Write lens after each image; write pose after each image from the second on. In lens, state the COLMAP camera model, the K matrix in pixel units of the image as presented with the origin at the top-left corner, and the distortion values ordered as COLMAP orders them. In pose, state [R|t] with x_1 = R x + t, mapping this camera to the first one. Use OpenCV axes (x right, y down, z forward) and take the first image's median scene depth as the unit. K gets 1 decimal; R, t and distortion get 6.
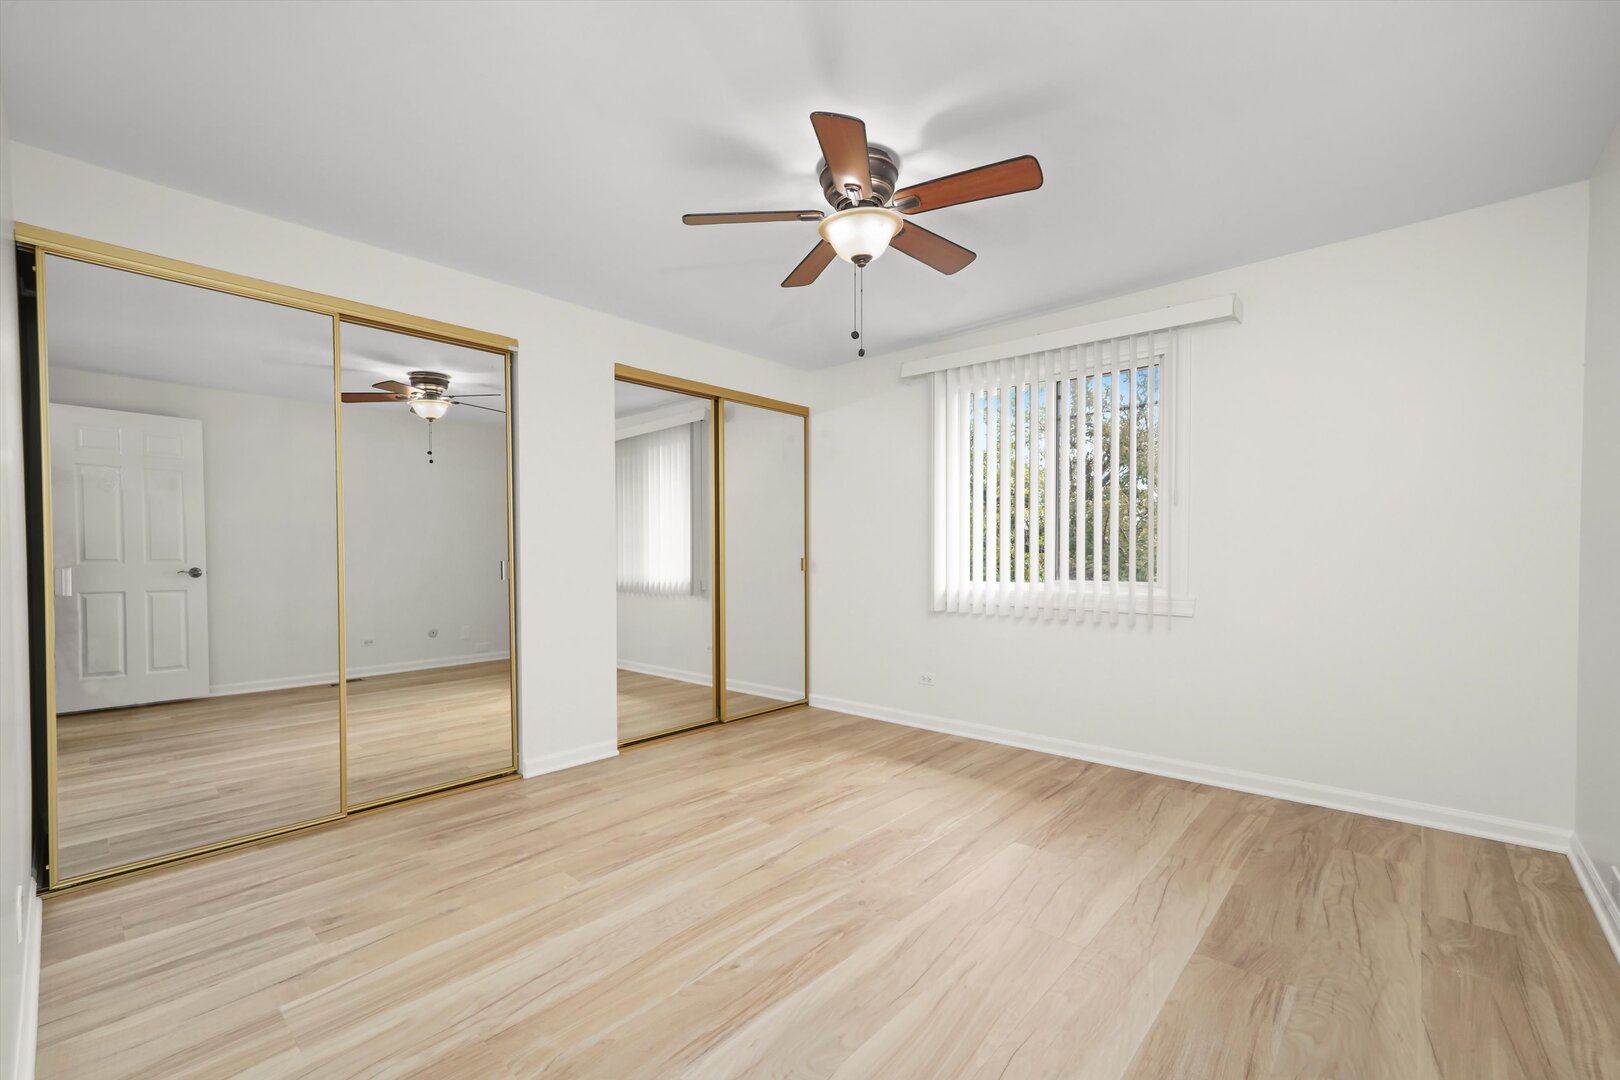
lens RADIAL K [[675.4, 0, 808.6], [0, 675.4, 570.7], [0, 0, 1]] dist [0.000142, 0.000186]
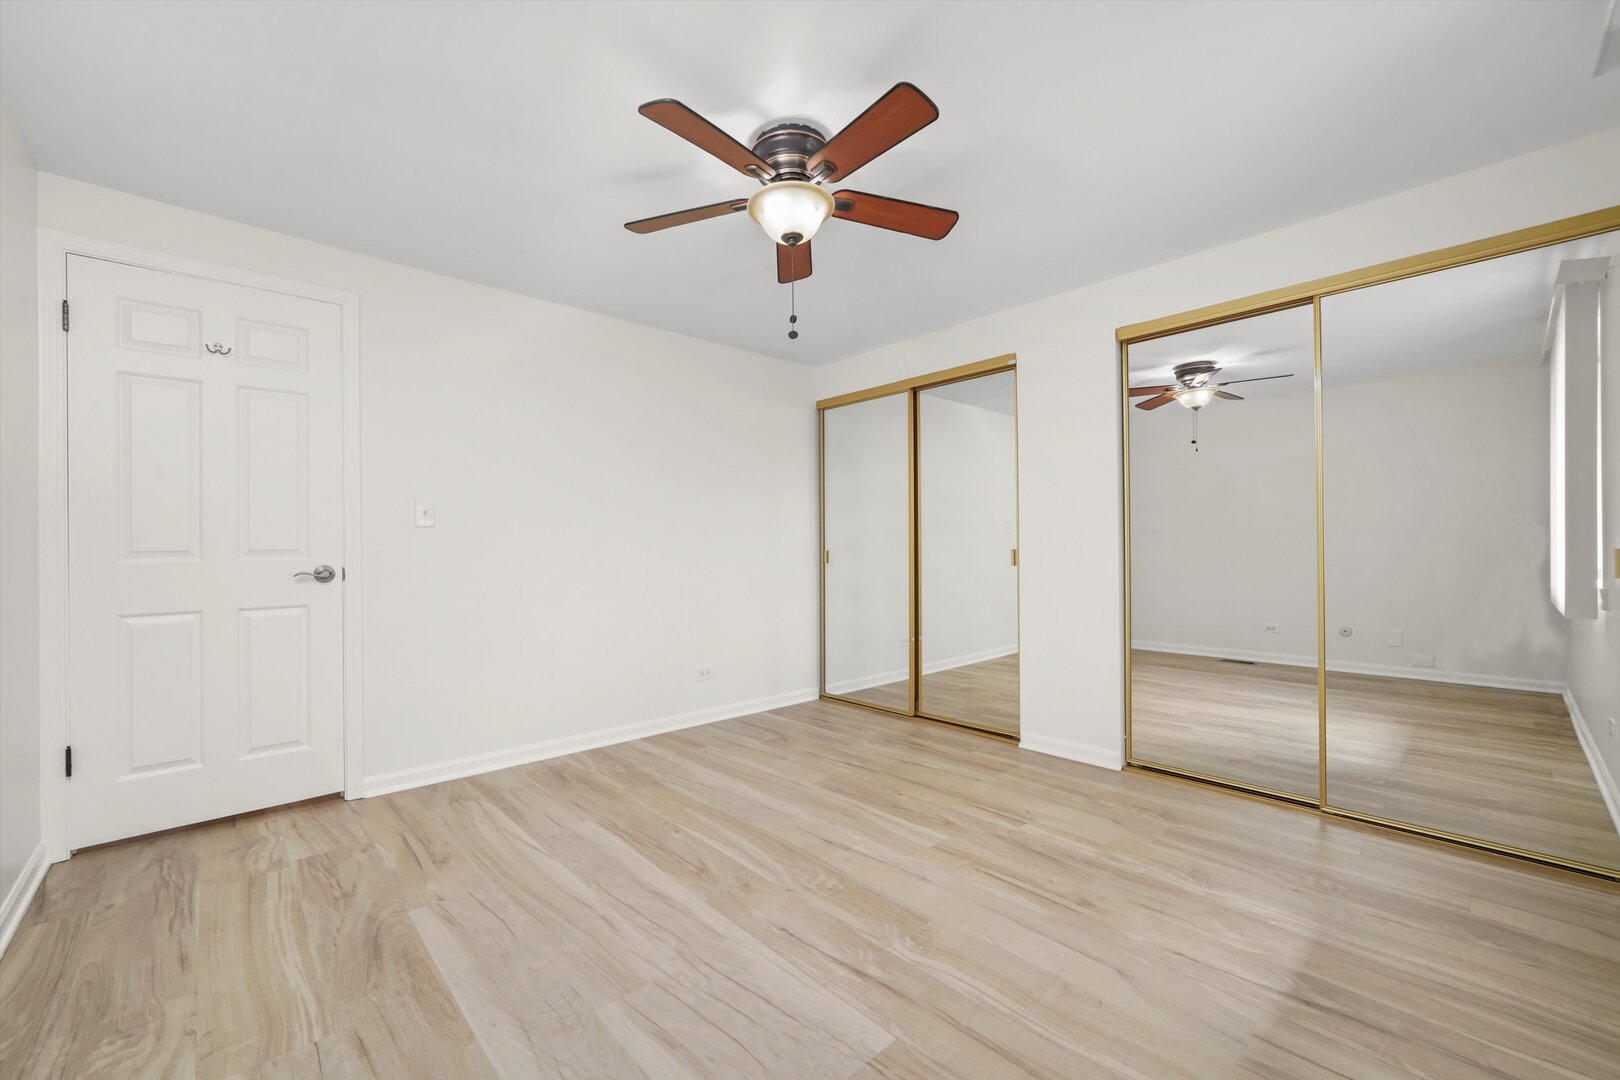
lens RADIAL K [[650.2, 0, 805.1], [0, 650.2, 545.6], [0, 0, 1]] dist [-0.000786, 0.000166]
pose [[-0.084059, 0.005678, -0.996445, 0.880183], [-0.018445, 0.999804, 0.007253, -0.029387], [0.996290, 0.018989, -0.083938, 0.969341]]
